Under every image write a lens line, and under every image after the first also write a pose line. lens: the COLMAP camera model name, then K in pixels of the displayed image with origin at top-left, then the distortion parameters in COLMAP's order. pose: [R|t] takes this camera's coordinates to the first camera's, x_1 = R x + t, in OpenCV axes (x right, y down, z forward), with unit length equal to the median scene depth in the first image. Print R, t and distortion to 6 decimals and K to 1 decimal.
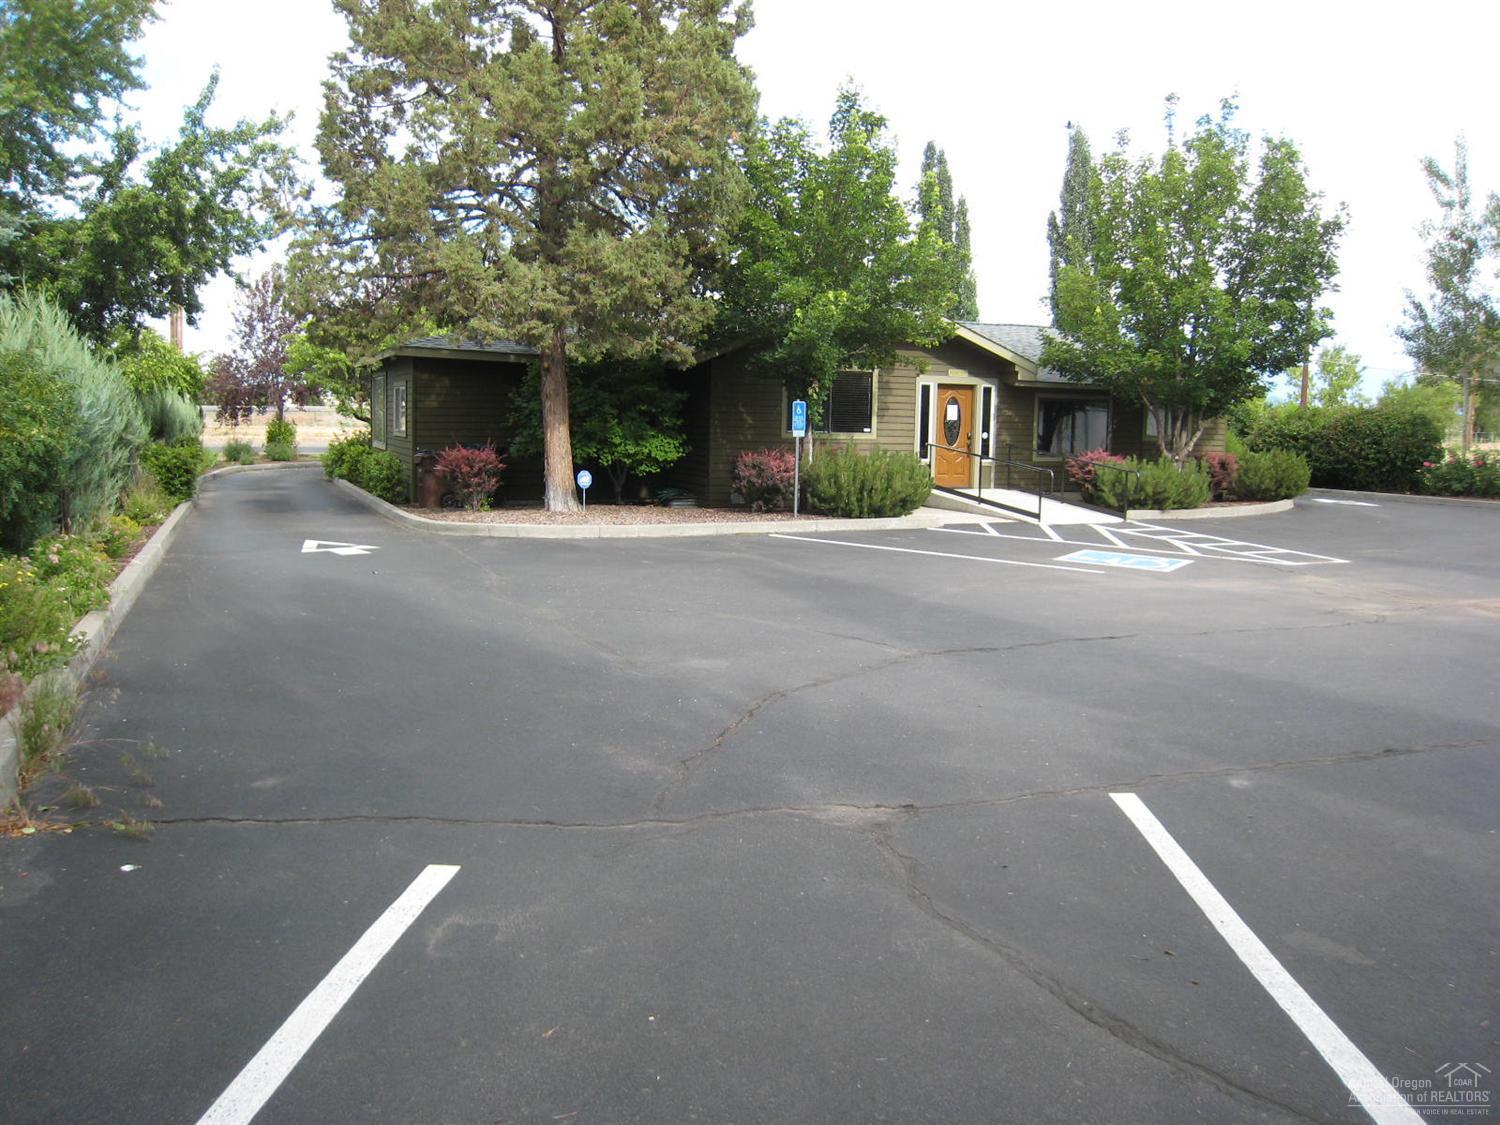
lens RADIAL K [[1227.5, 0, 750.0], [0, 1227.5, 562.5], [0, 0, 1]] dist [-0.153401, -0.001409]
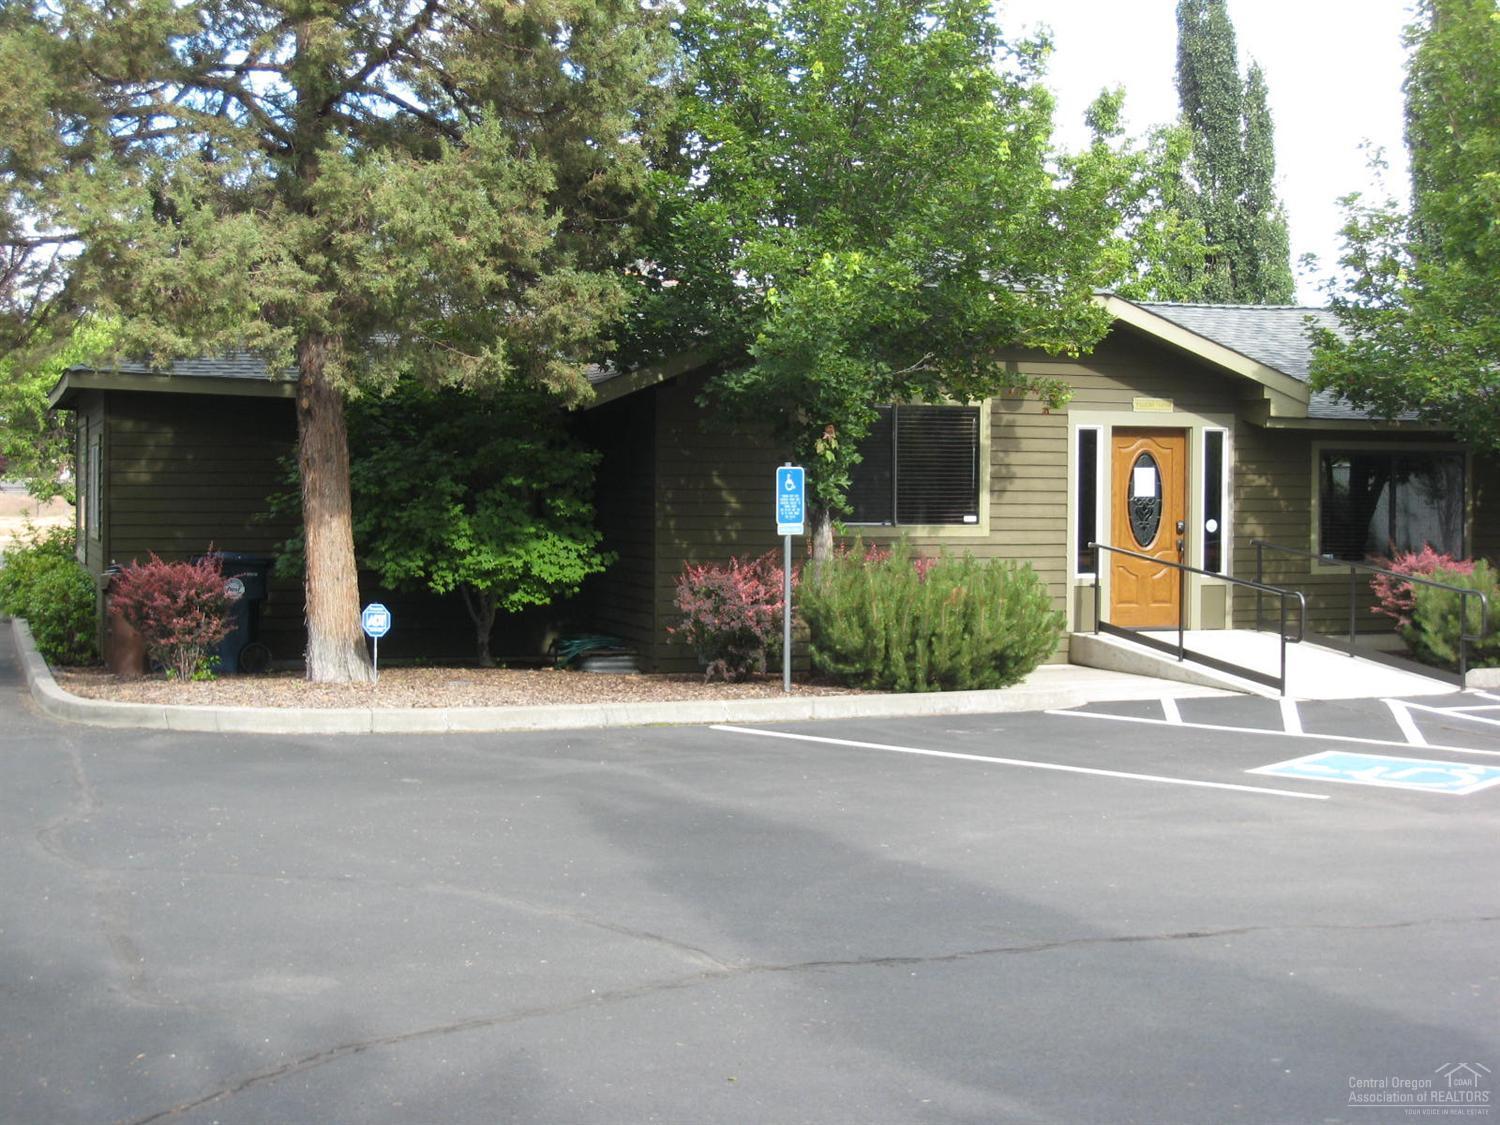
lens RADIAL K [[2366.9, 0, 750.0], [0, 2366.9, 562.5], [0, 0, 1]] dist [-0.212126, 0.045305]
pose [[0.996636, -0.009715, -0.081377, 0.100950], [0.002491, 0.996081, -0.088408, -0.002985], [0.081917, 0.087908, 0.992755, 0.010772]]
